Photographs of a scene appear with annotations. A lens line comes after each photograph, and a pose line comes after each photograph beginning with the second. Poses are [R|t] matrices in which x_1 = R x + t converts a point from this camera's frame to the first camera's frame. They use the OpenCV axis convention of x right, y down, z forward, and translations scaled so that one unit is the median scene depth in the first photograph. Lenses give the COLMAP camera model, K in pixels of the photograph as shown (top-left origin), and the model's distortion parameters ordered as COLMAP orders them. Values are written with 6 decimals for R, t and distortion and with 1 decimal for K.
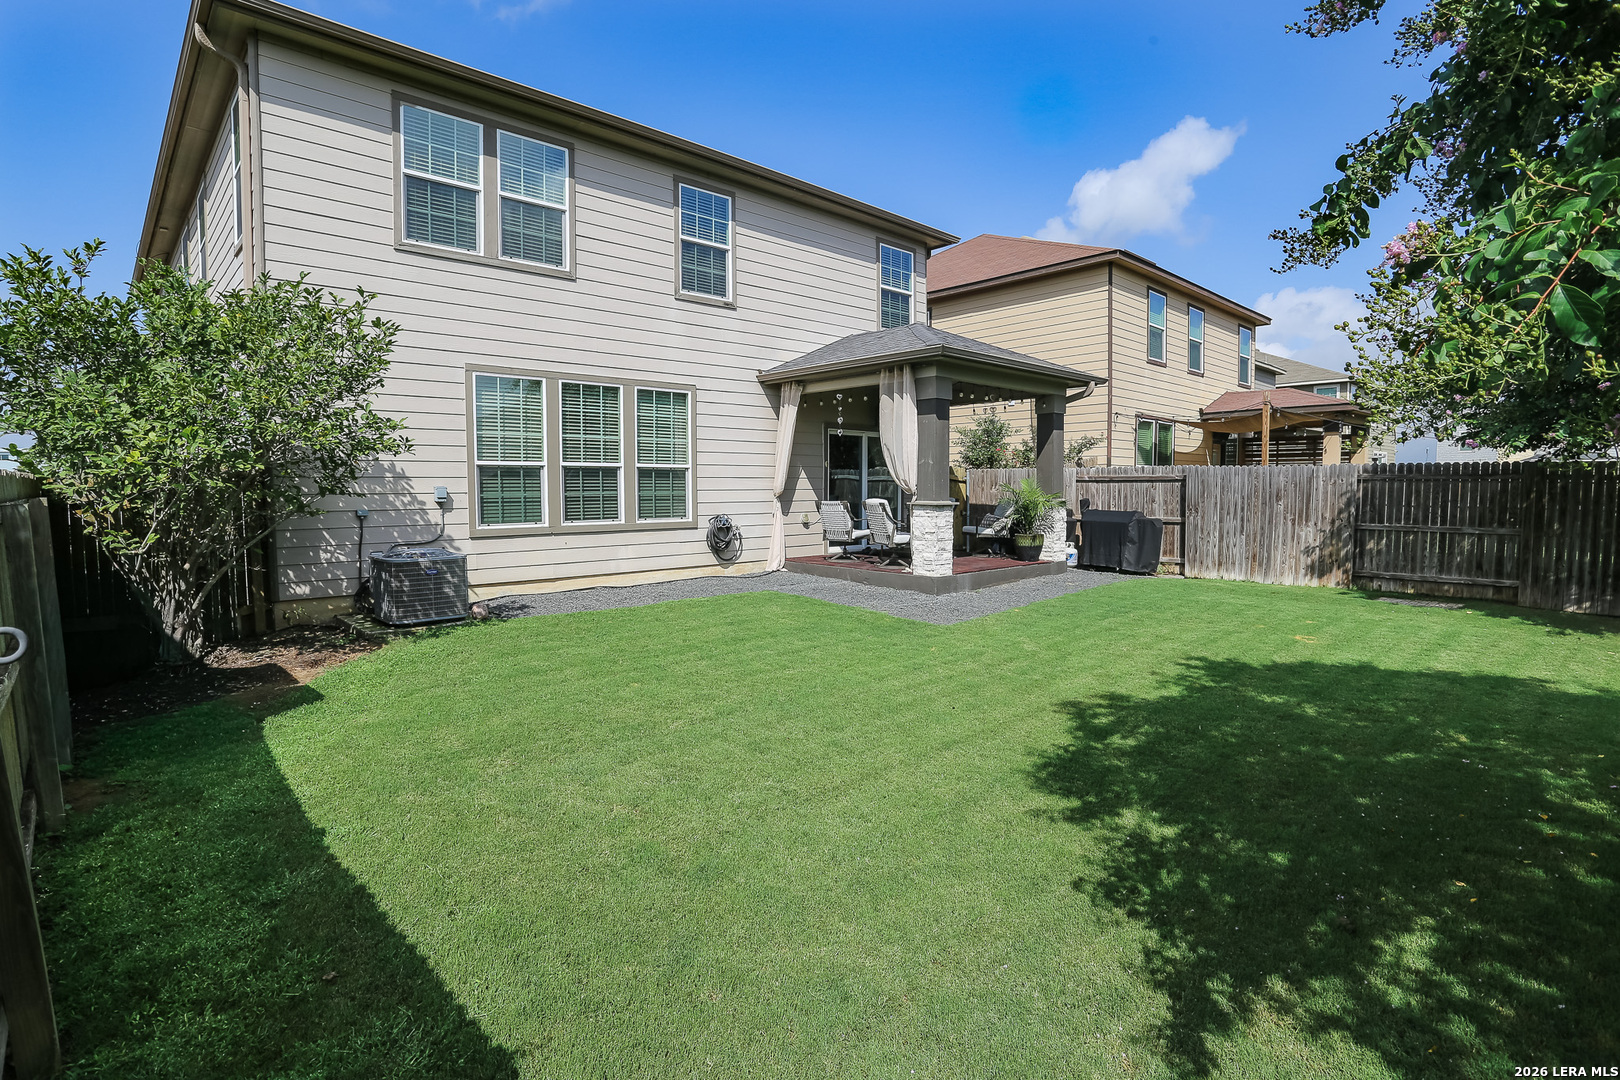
lens RADIAL K [[808.6, 0, 798.3], [0, 808.6, 543.4], [0, 0, 1]] dist [-0.077676, 0.035098]
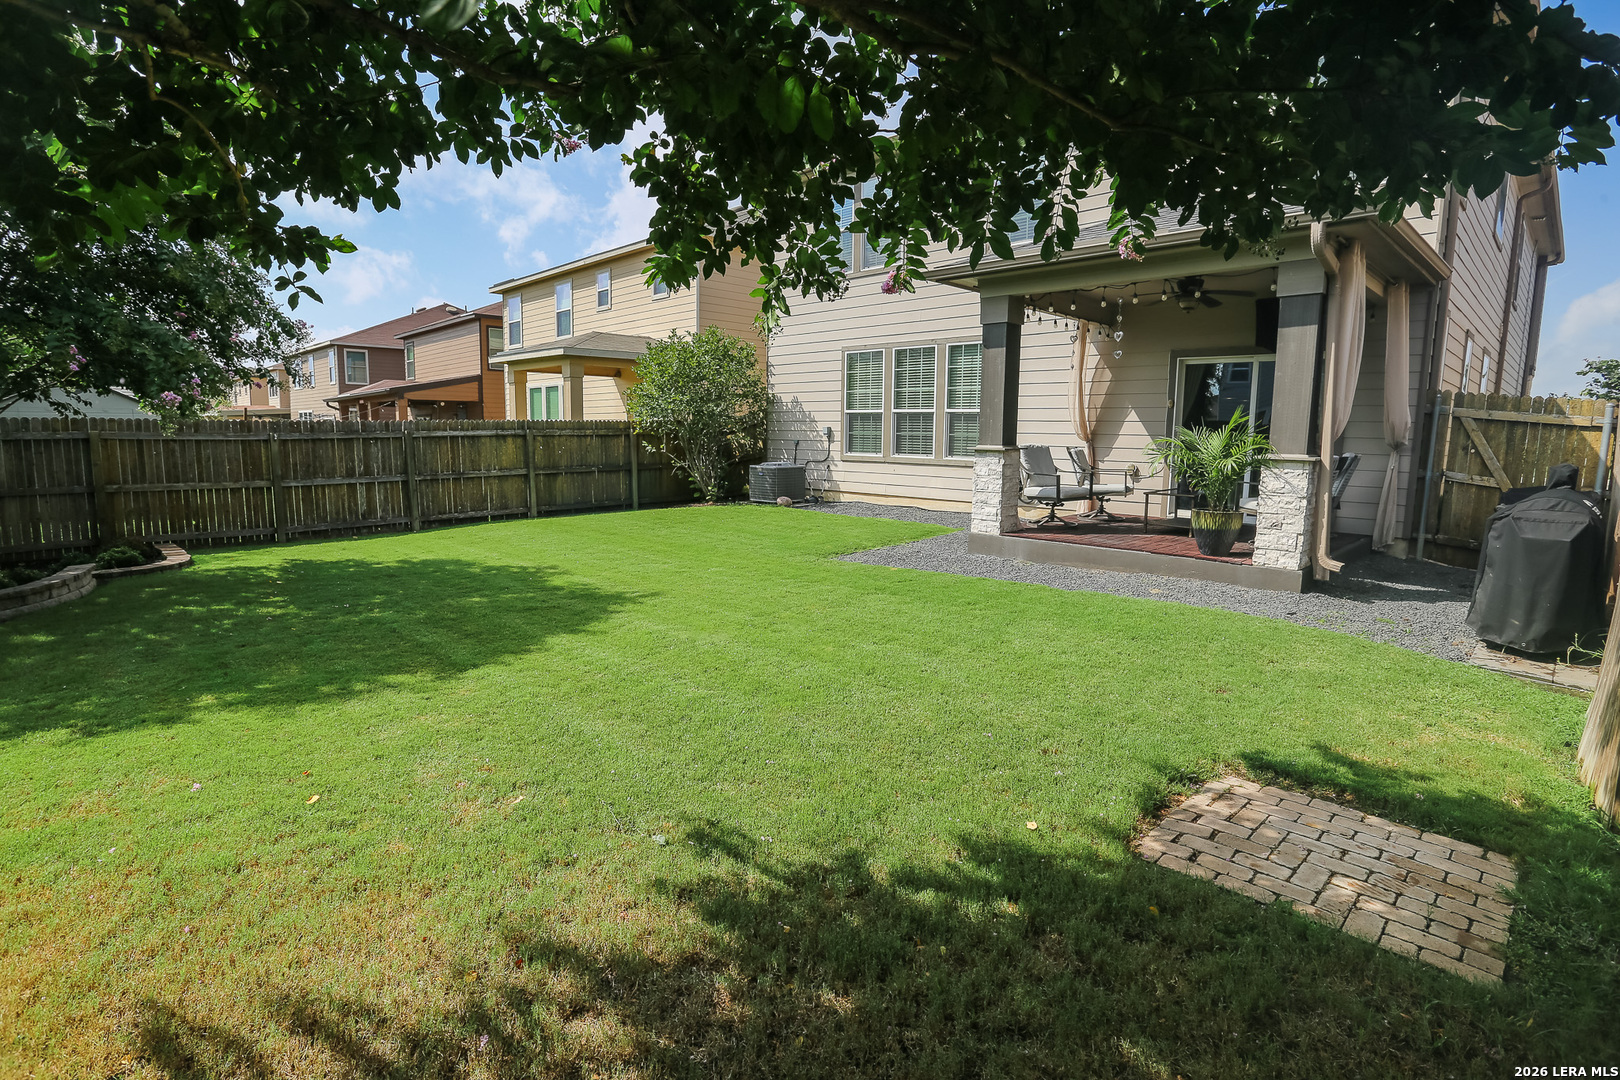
lens RADIAL K [[808.6, 0, 798.3], [0, 808.6, 543.4], [0, 0, 1]] dist [-0.077676, 0.035098]
pose [[0.028681, 0.142185, -0.989424, 1.063148], [-0.078264, 0.987112, 0.139584, -0.054674], [0.996520, 0.073433, 0.039439, 0.791177]]
